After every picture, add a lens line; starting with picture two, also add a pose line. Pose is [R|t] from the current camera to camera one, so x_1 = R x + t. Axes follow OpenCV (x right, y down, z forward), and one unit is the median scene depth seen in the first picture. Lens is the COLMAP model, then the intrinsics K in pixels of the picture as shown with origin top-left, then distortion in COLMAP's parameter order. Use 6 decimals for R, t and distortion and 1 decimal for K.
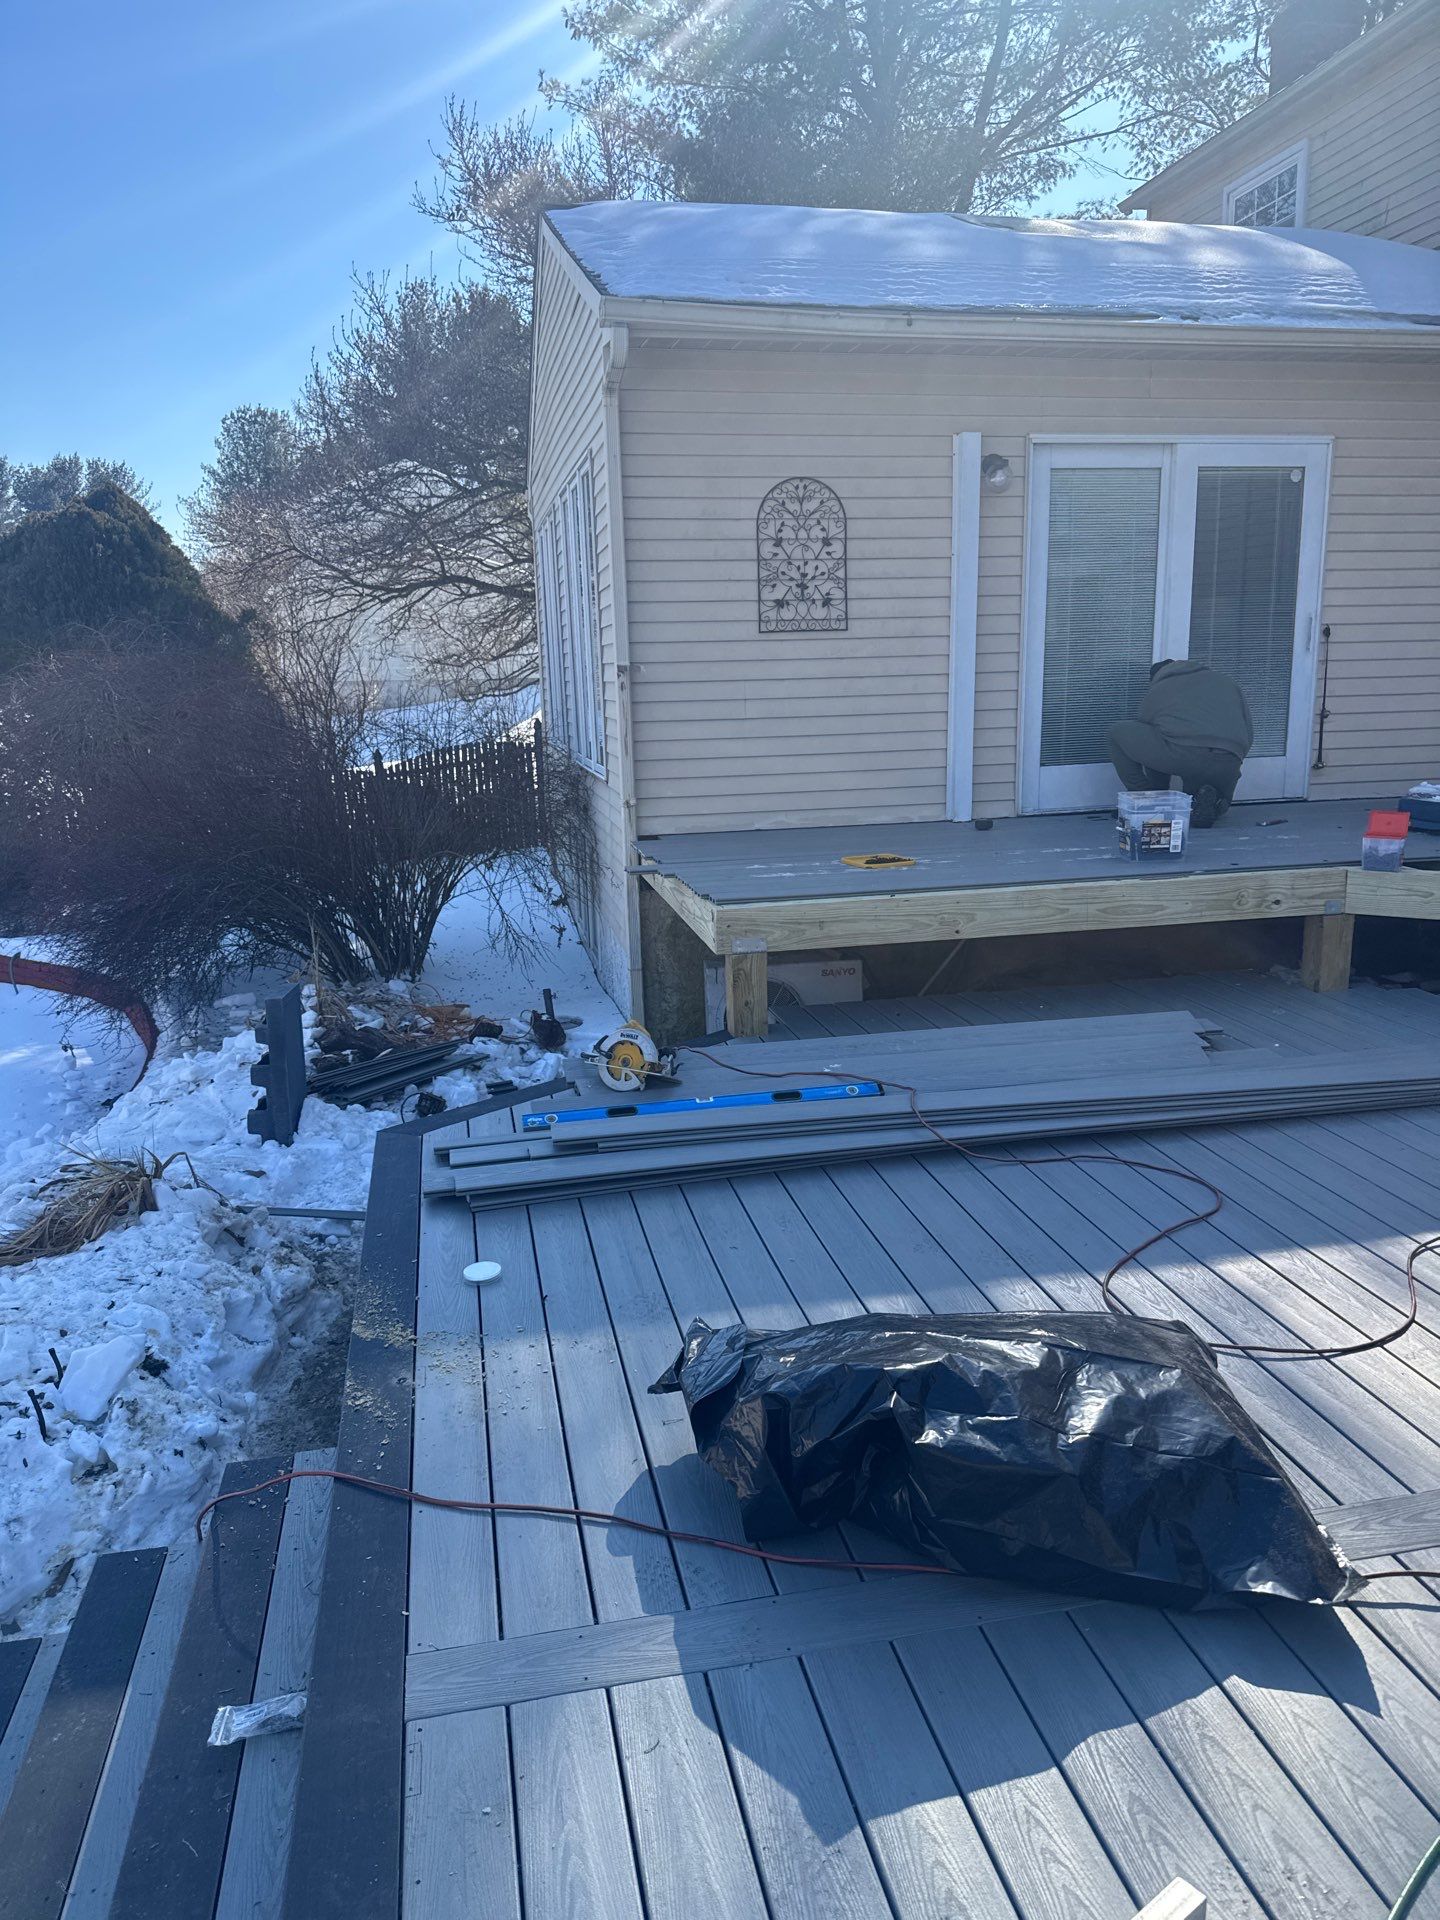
lens RADIAL K [[1331.1, 0, 726.0], [0, 1331.1, 966.2], [0, 0, 1]] dist [0.106656, -0.181128]
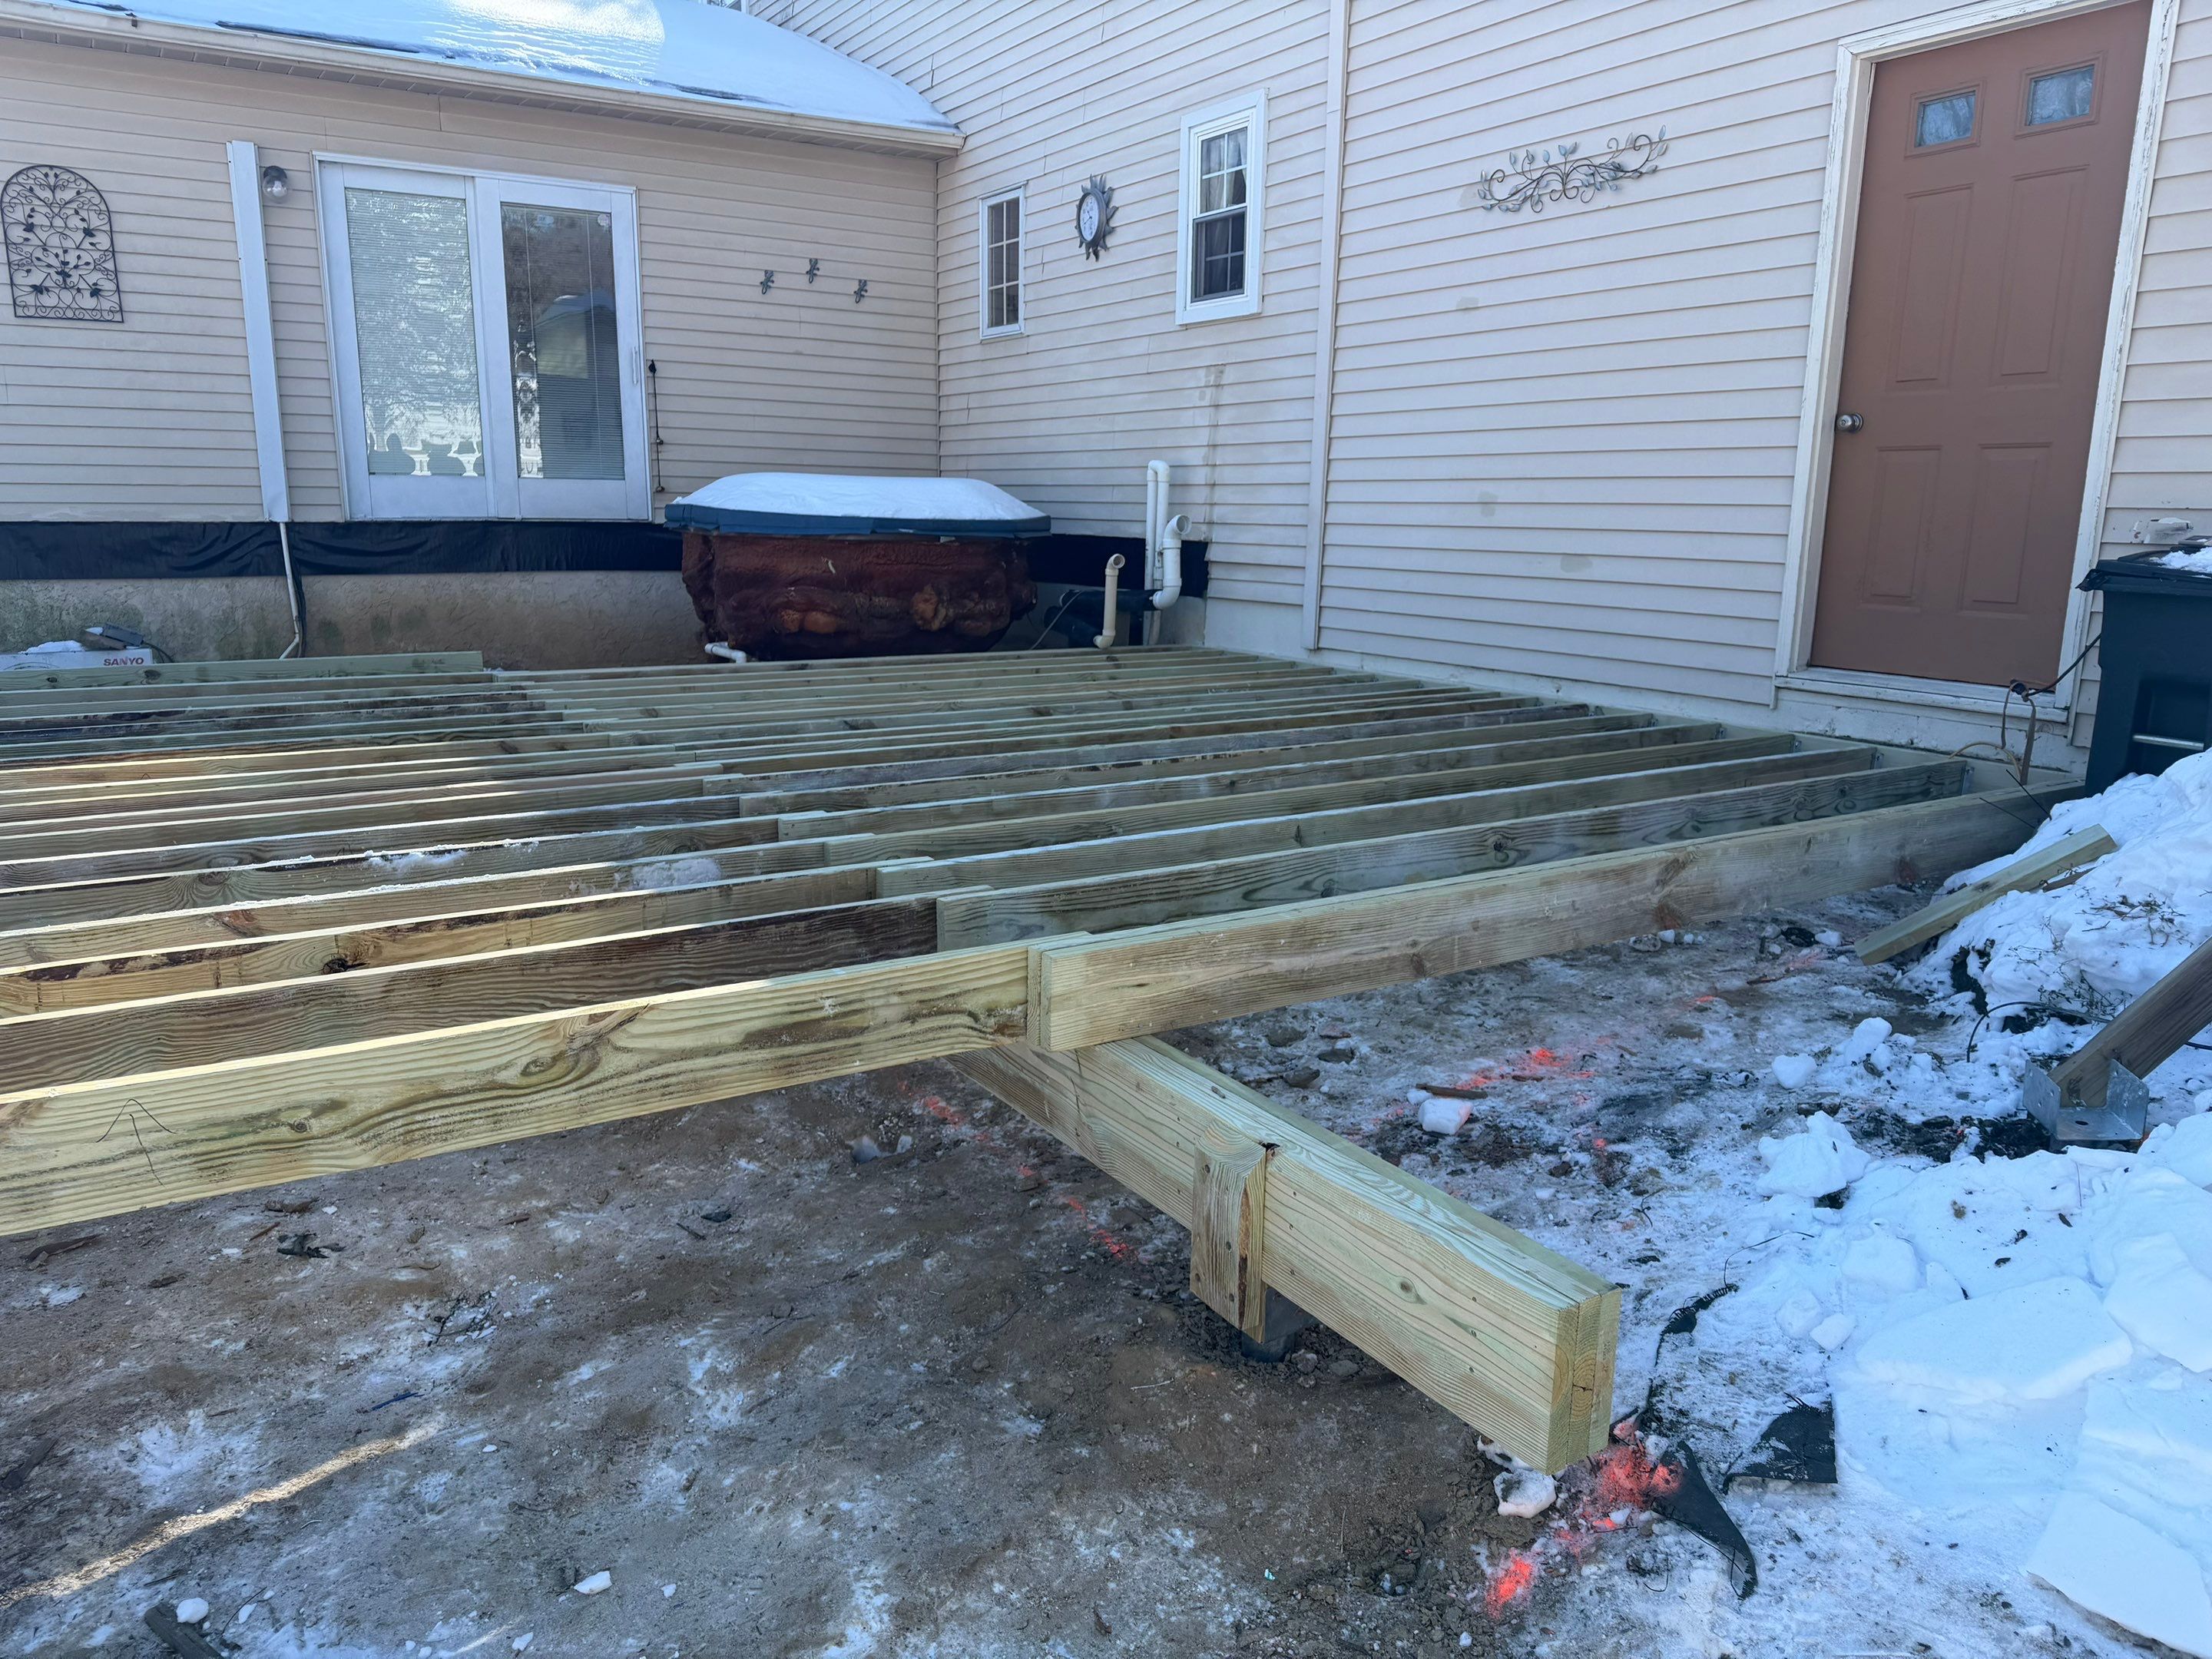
lens RADIAL K [[1560.6, 0, 1097.1], [0, 1560.6, 848.9], [0, 0, 1]] dist [0.014343, -0.020515]
pose [[0.939837, -0.037954, 0.339508, 0.377094], [0.040181, 0.999192, 0.000469, 0.177521], [-0.339251, 0.013201, 0.940603, -0.354529]]
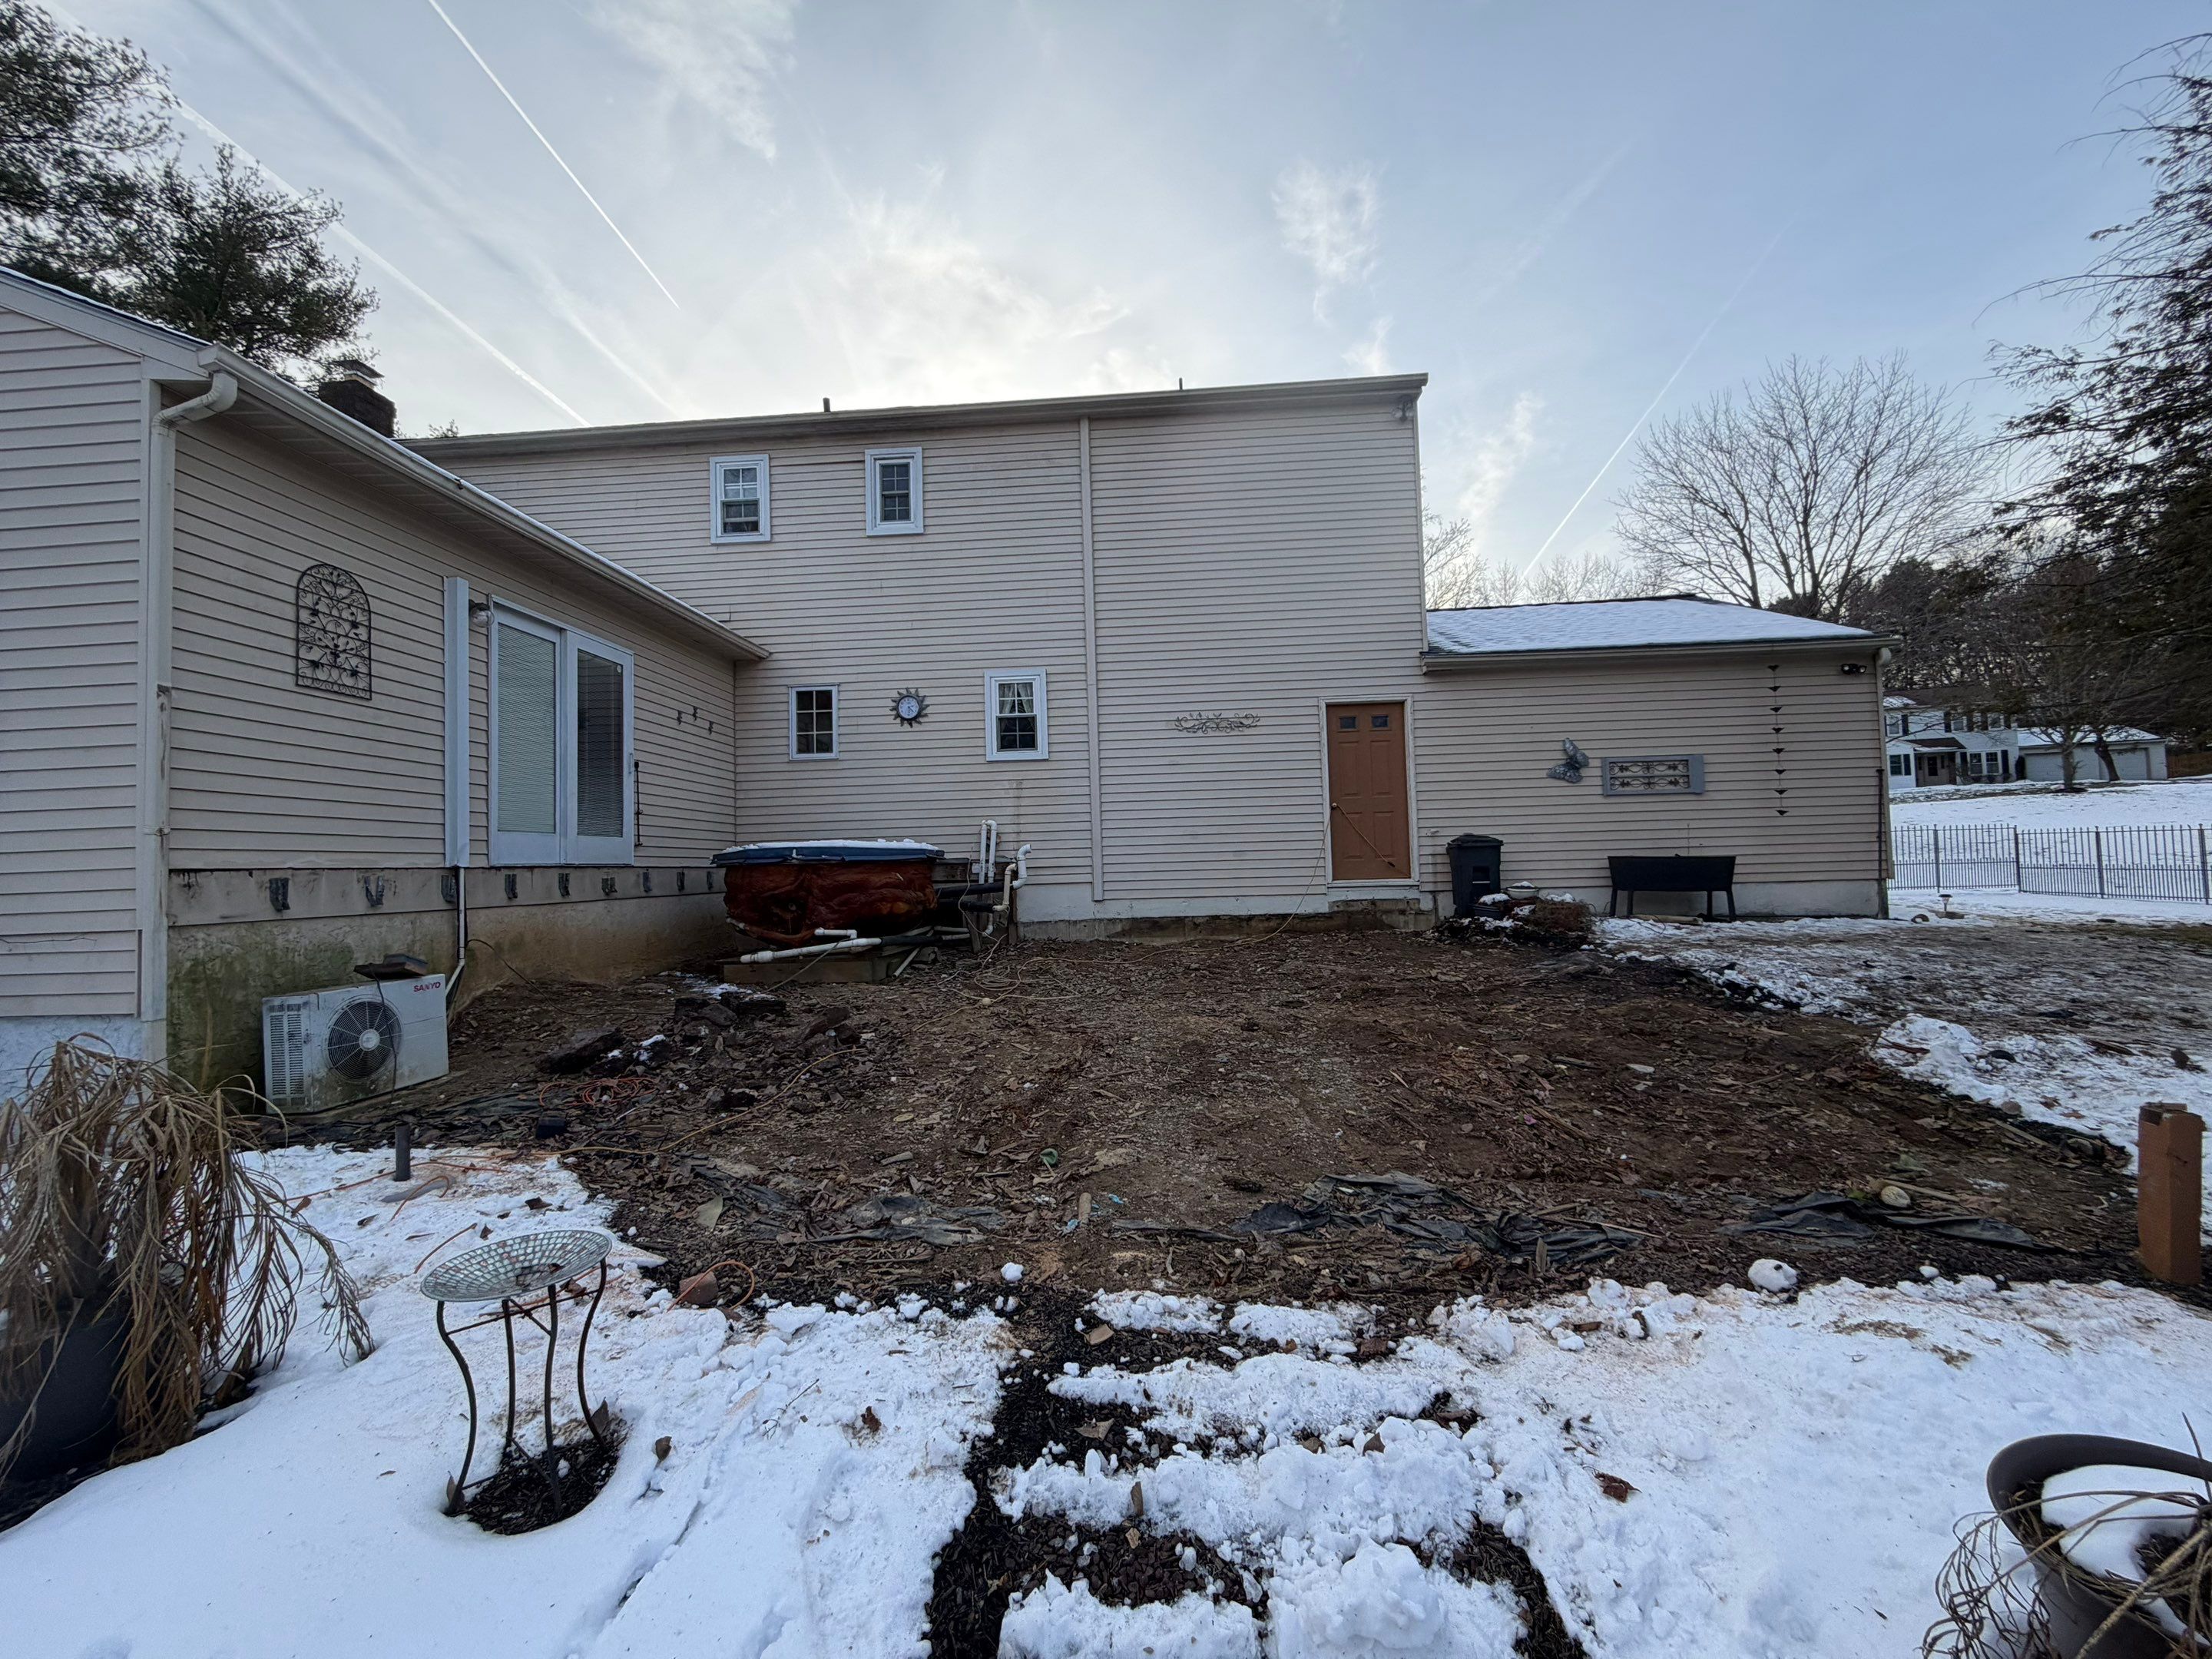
lens RADIAL K [[896.9, 0, 1105.2], [0, 896.9, 832.2], [0, 0, 1]] dist [0.000446, -0.000038]
pose [[0.261314, 0.053738, 0.963757, -0.509125], [0.237441, 0.964191, -0.118142, 0.108431], [-0.935594, 0.259707, 0.239197, 0.253305]]
